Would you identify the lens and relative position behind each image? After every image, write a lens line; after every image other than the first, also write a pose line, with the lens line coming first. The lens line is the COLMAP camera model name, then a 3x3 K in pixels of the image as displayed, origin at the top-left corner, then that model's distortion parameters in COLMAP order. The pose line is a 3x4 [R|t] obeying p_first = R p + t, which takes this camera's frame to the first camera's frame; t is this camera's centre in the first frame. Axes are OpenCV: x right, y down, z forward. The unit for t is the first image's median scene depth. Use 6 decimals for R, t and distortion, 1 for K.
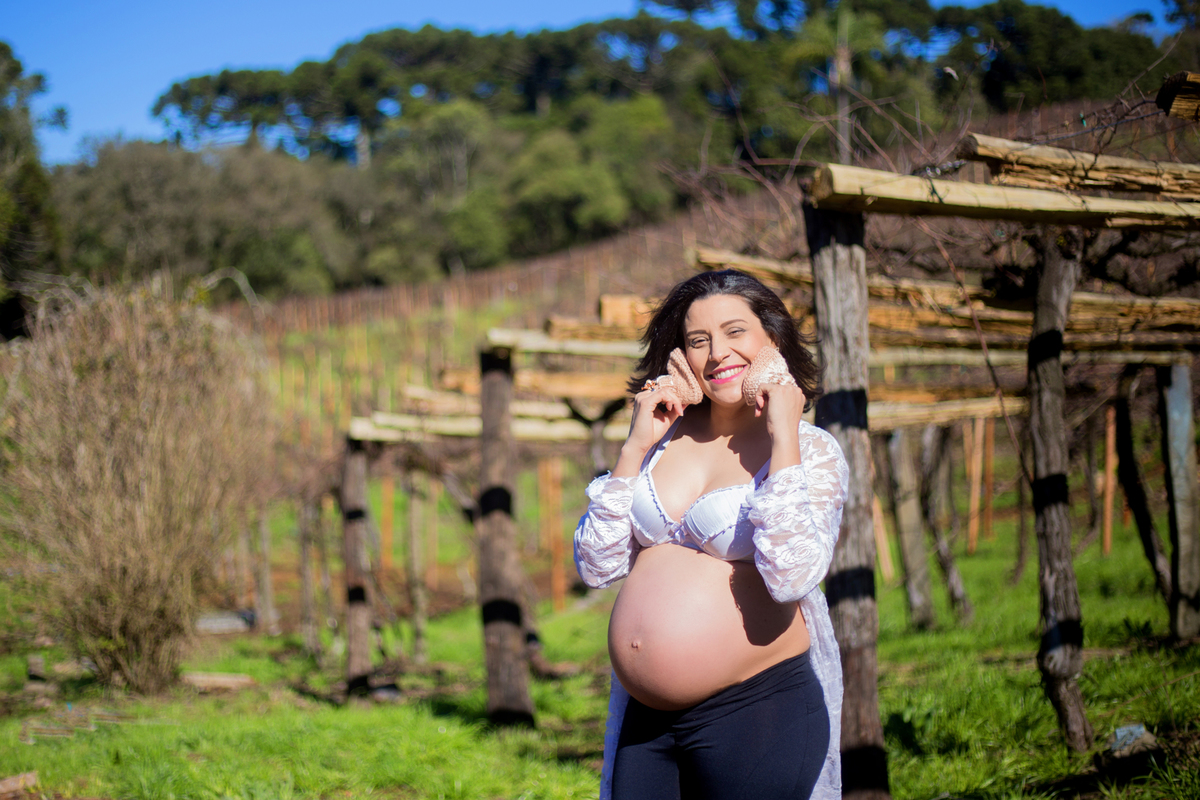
lens RADIAL K [[2068.3, 0, 572.3], [0, 2068.3, 396.8], [0, 0, 1]] dist [-0.114774, -0.028173]
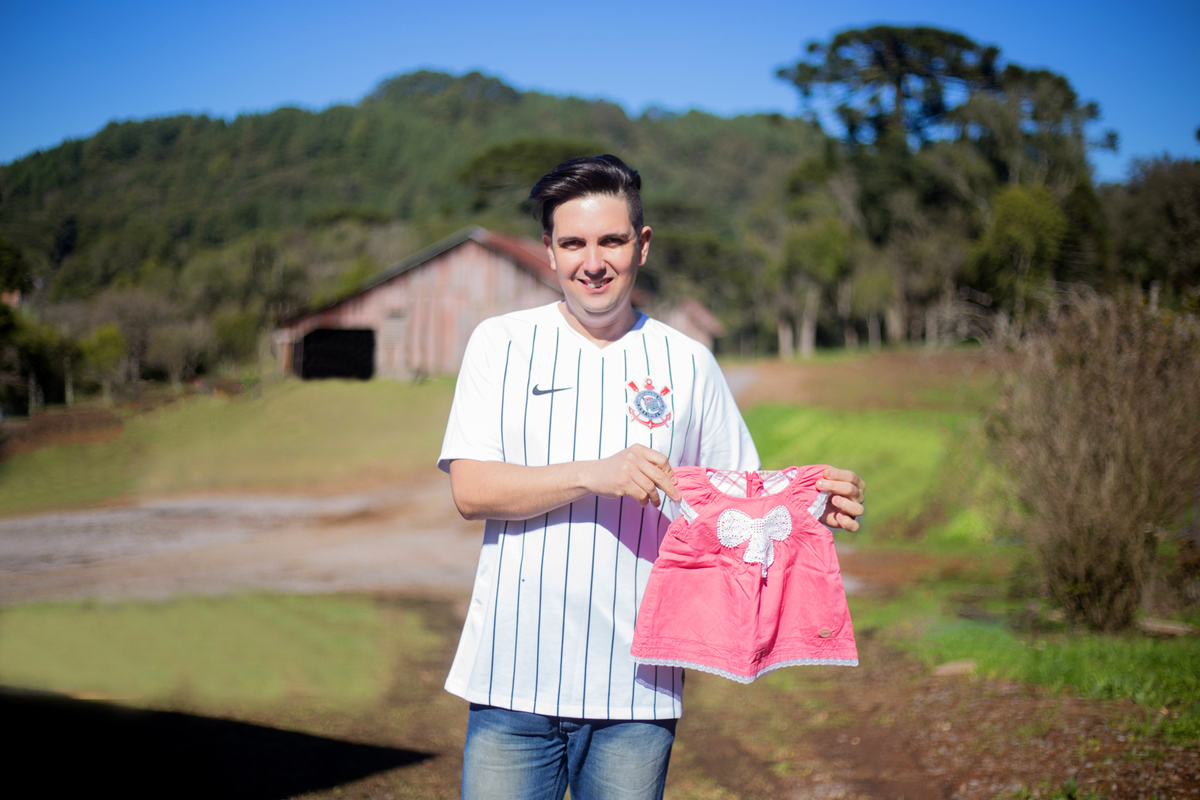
lens RADIAL K [[2007.7, 0, 547.5], [0, 2007.7, 402.1], [0, 0, 1]] dist [-0.117567, -0.104881]
pose [[0.861610, 0.040601, -0.505945, 0.030205], [-0.040976, 0.999106, 0.010395, 0.003337], [0.505915, 0.011775, 0.862503, -0.055894]]
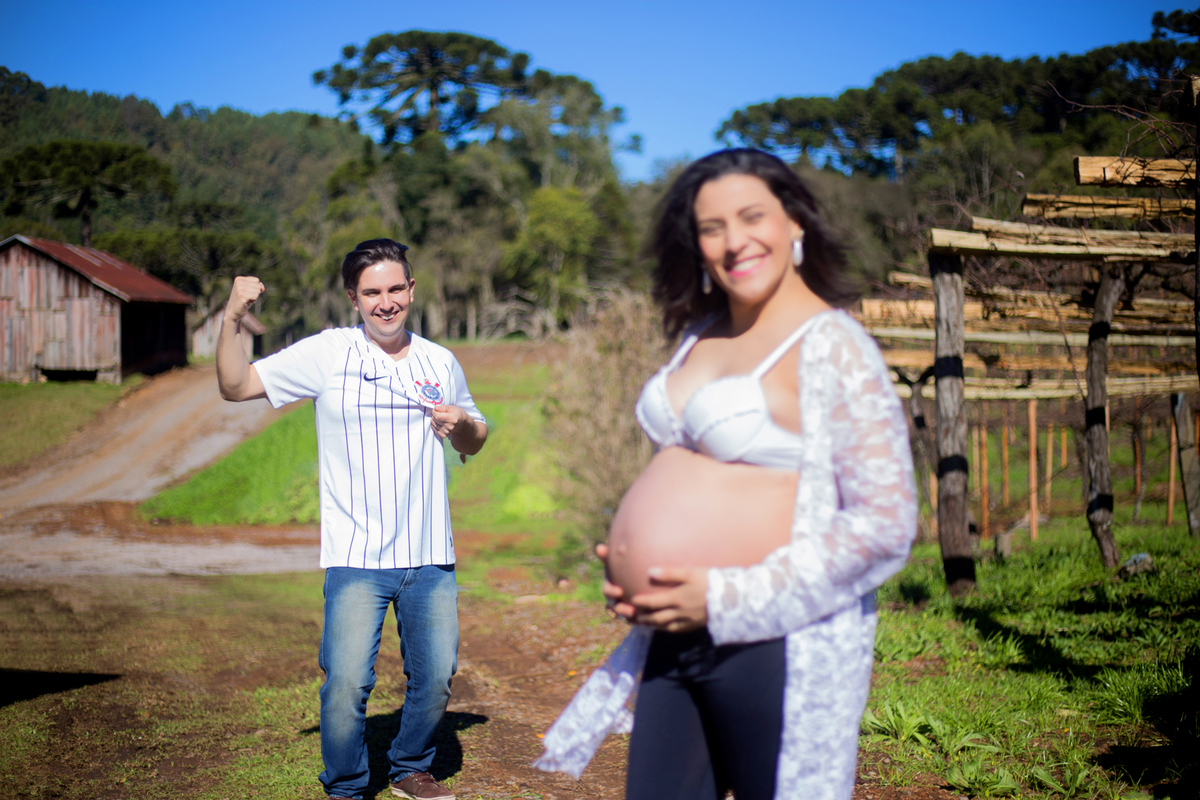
lens RADIAL K [[2007.7, 0, 547.5], [0, 2007.7, 402.1], [0, 0, 1]] dist [-0.117567, -0.104881]
pose [[0.955012, 0.011678, -0.296337, 0.042492], [-0.010400, 0.999929, 0.005889, 0.004496], [0.296385, -0.002542, 0.955065, -0.105700]]
